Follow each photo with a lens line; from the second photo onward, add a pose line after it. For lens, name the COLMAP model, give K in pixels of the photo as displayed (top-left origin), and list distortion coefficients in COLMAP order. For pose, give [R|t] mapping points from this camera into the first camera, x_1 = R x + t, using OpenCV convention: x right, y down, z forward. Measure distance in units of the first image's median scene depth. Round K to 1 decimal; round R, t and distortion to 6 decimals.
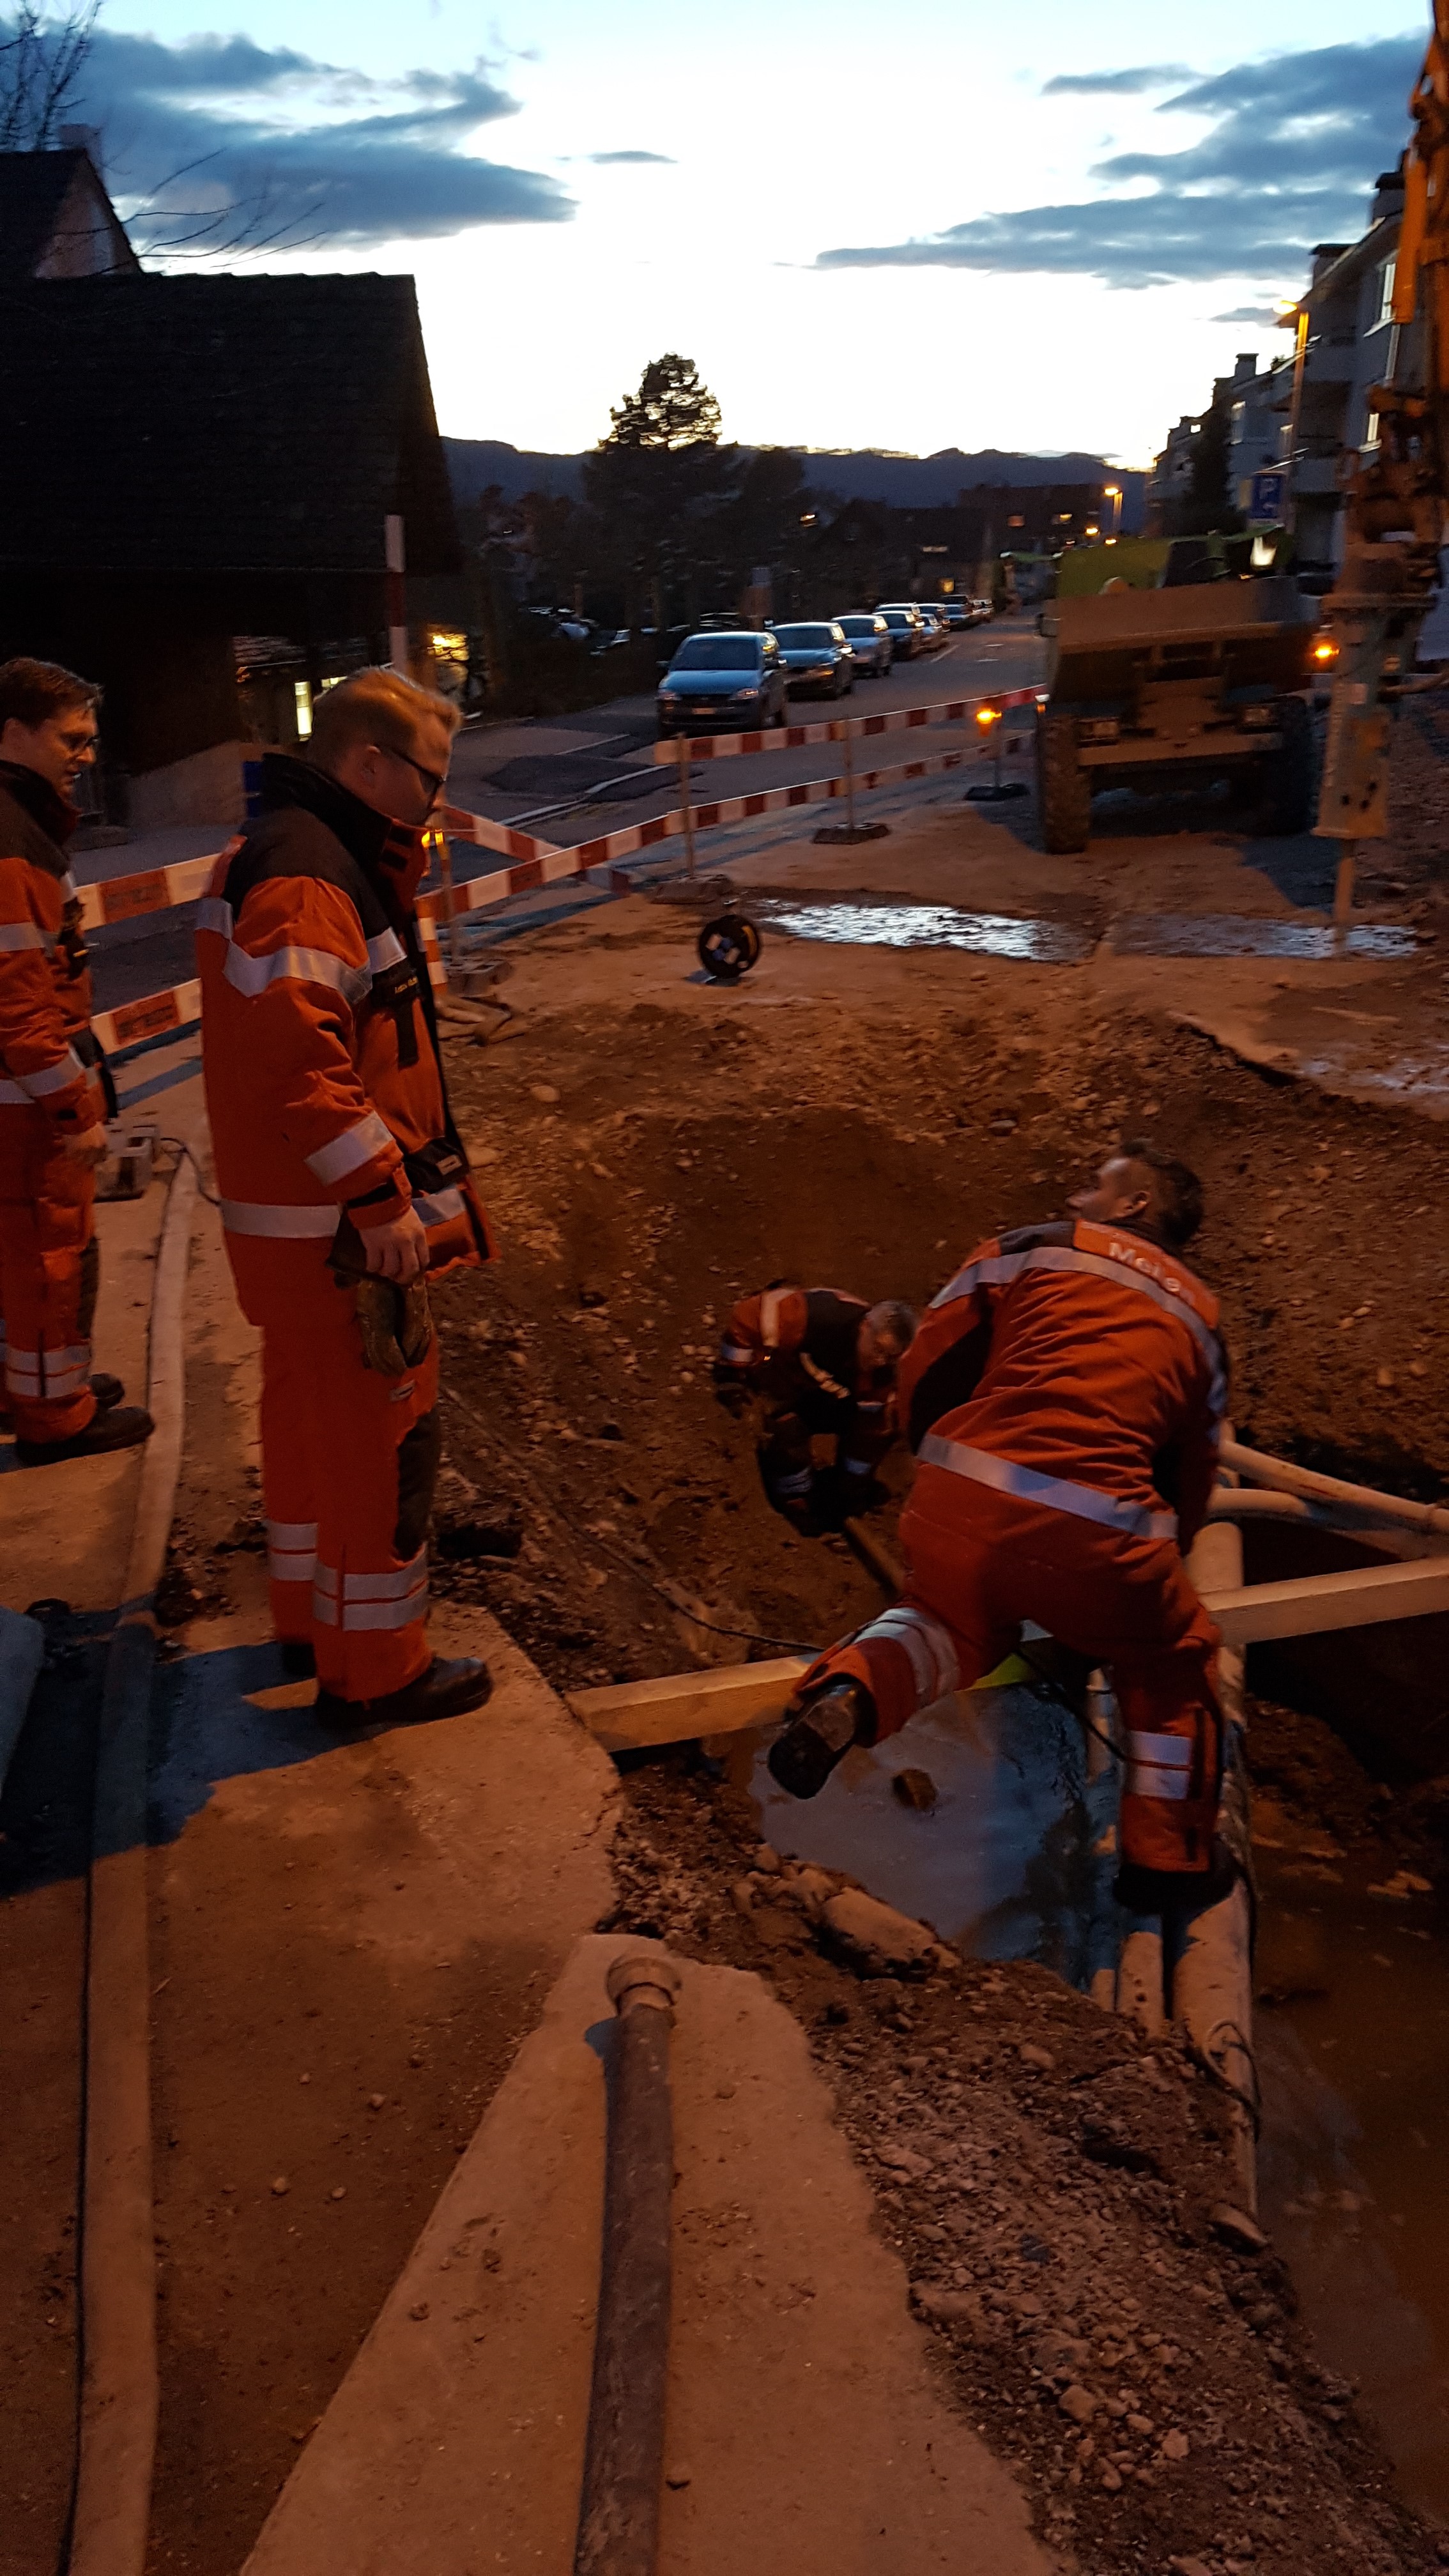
lens RADIAL K [[2020.8, 0, 726.8], [0, 2020.8, 1298.3], [0, 0, 1]] dist [0.126222, -0.012045]
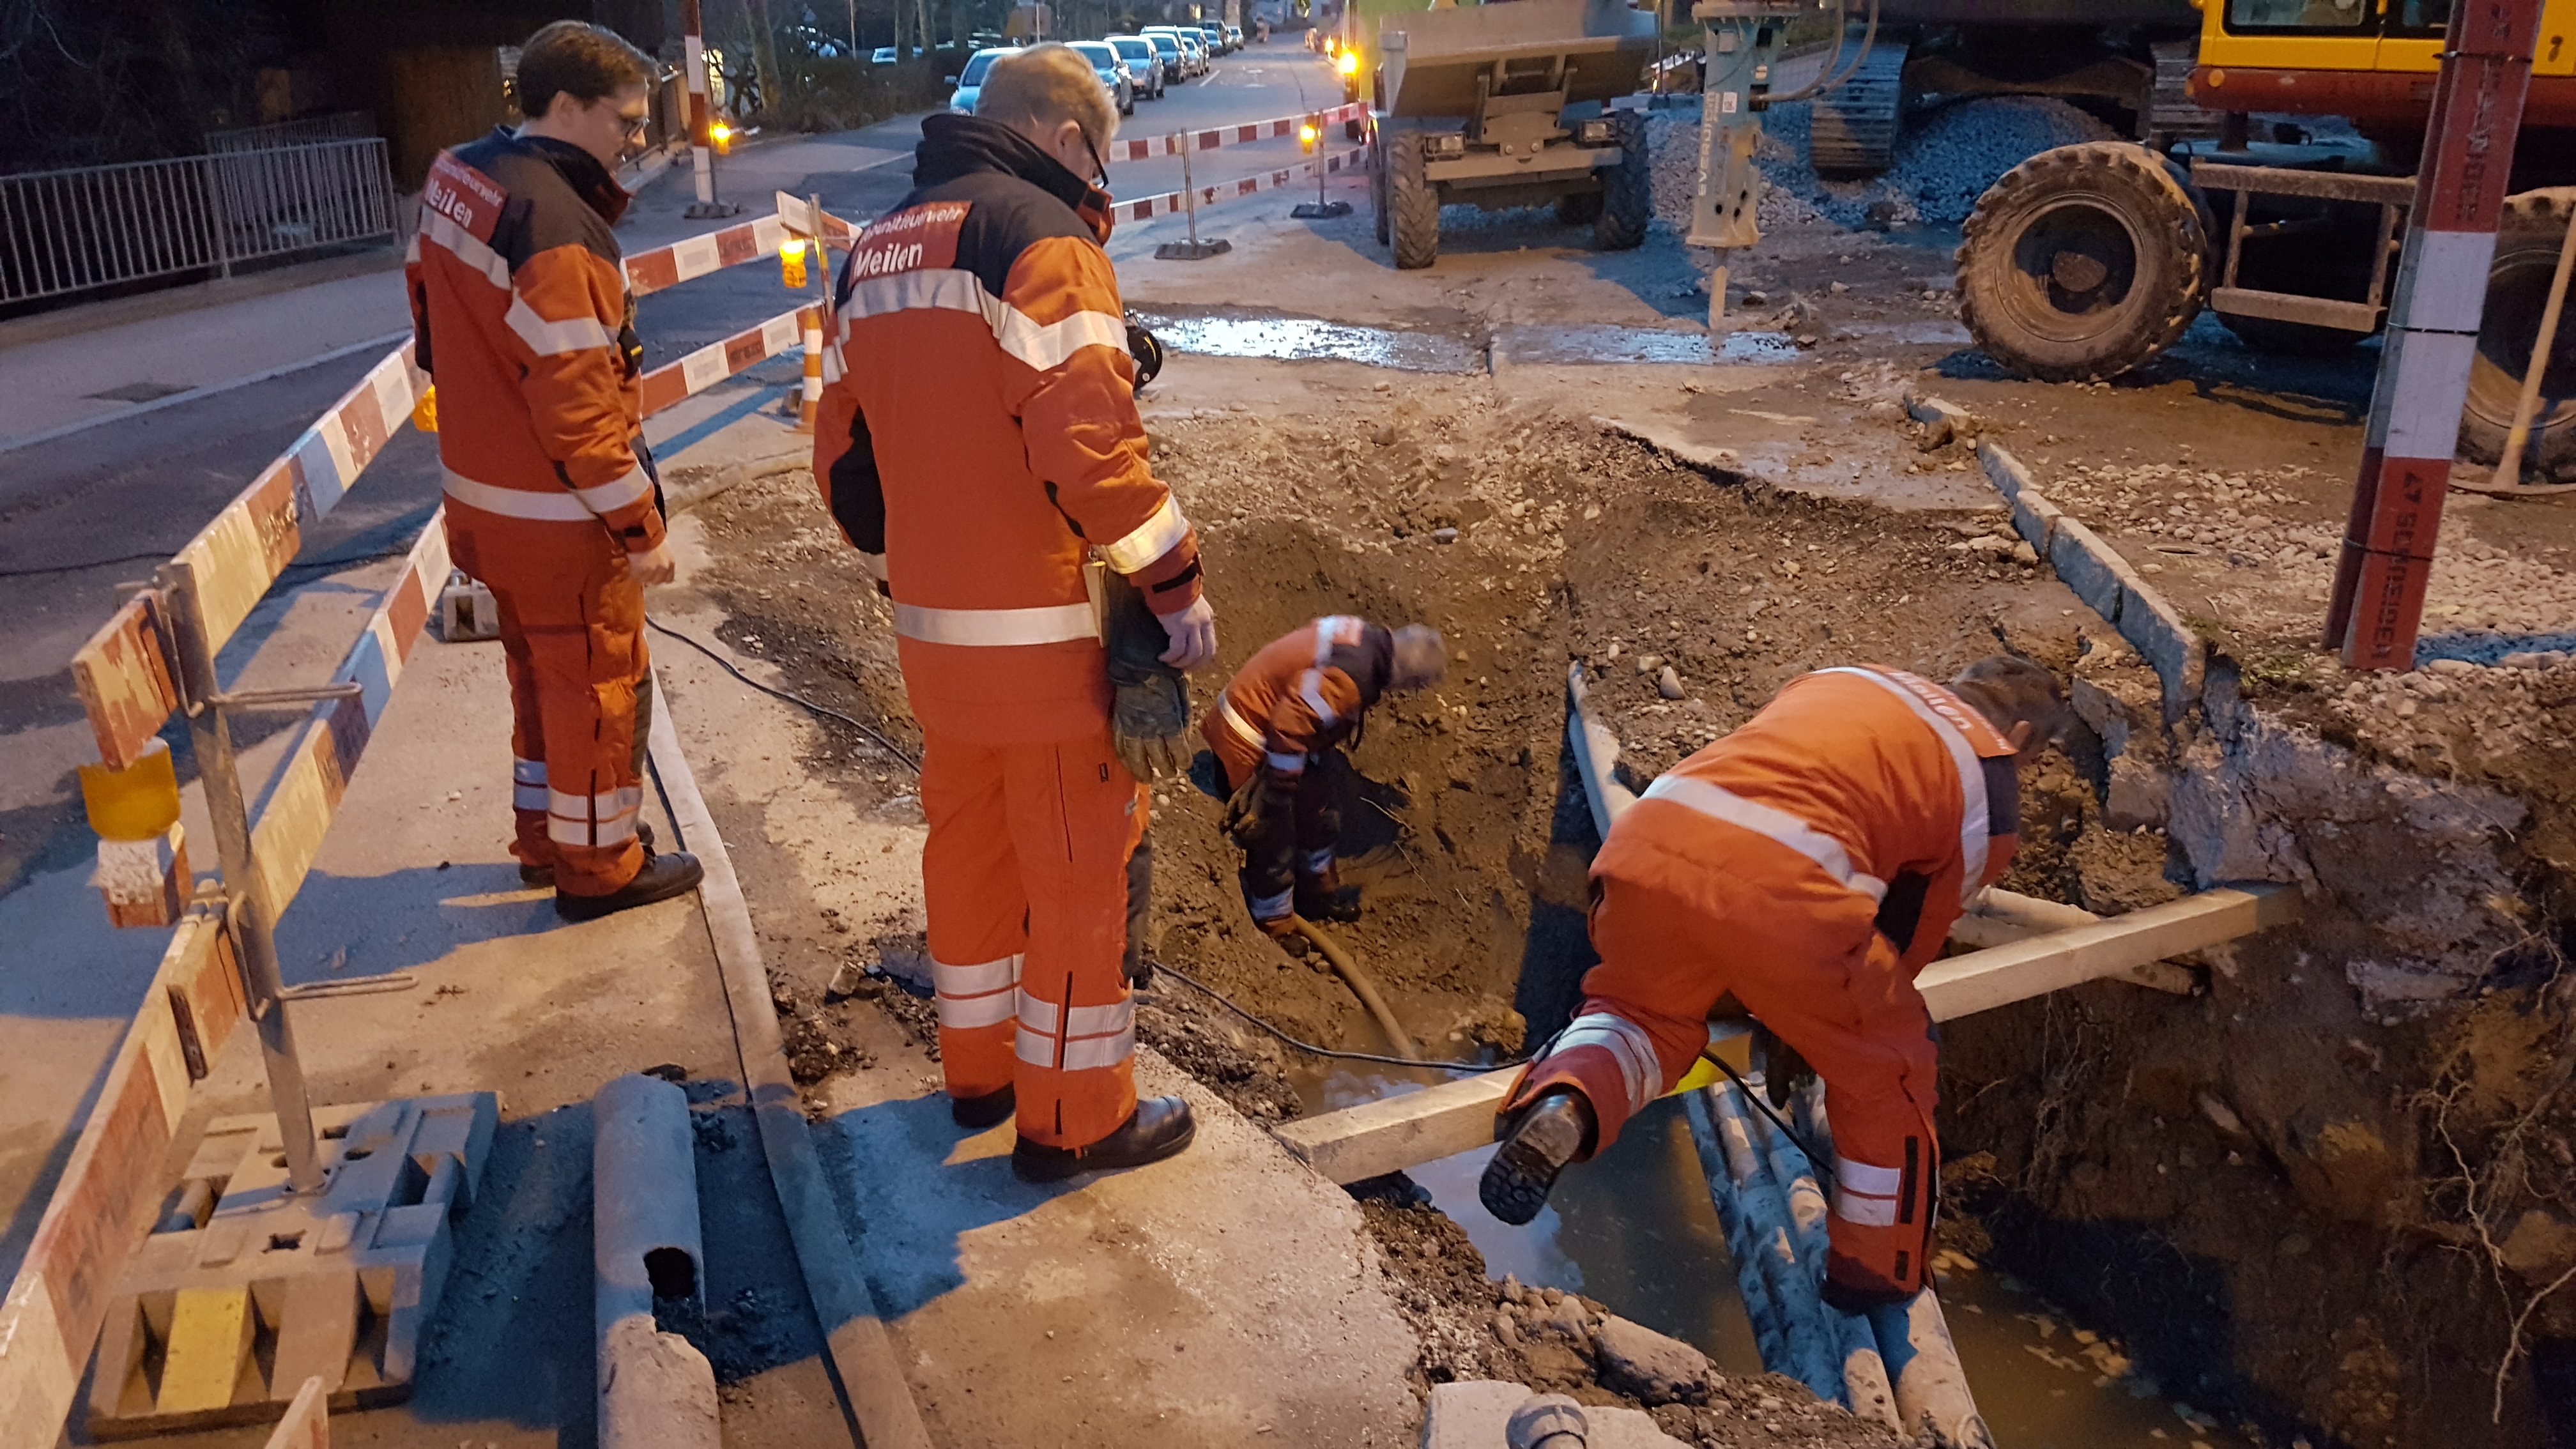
lens RADIAL K [[2020.8, 0, 1288.8], [0, 2020.8, 738.7], [0, 0, 1]] dist [0.126222, -0.012045]
pose [[0.989547, -0.042428, 0.137828, -0.098006], [0.041588, 0.999095, 0.008971, 0.003624], [-0.138083, -0.003145, 0.990416, 0.037709]]
